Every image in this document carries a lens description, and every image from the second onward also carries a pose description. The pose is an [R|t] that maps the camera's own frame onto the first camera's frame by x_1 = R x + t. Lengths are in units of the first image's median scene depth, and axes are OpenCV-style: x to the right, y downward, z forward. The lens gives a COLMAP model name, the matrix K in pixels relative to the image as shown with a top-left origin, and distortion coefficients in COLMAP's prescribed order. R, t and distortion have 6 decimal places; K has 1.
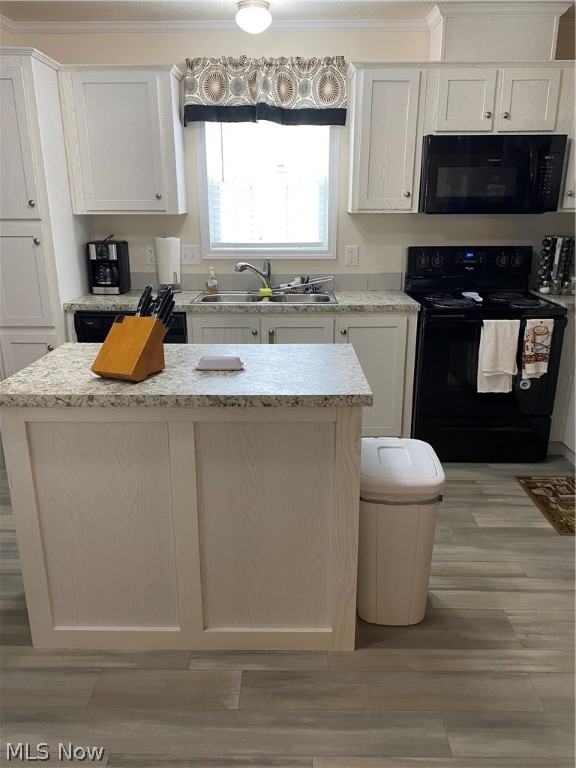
lens RADIAL K [[583.3, 0, 280.9], [0, 583.3, 380.6], [0, 0, 1]] dist [0.045792, -0.063783]
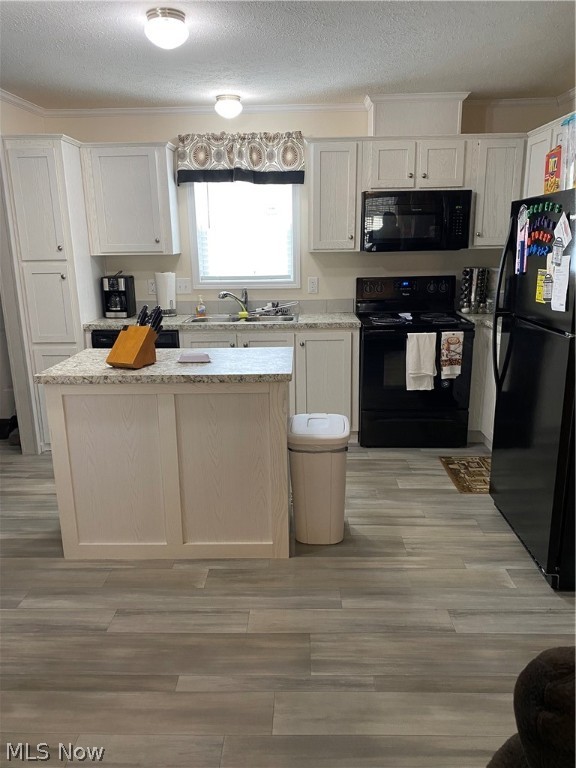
lens RADIAL K [[594.3, 0, 285.3], [0, 594.3, 388.3], [0, 0, 1]] dist [0.058572, -0.097149]
pose [[0.999849, -0.010120, -0.014143, 0.085247], [0.009495, 0.999006, -0.043547, 0.066723], [0.014570, 0.043406, 0.998951, -0.283185]]
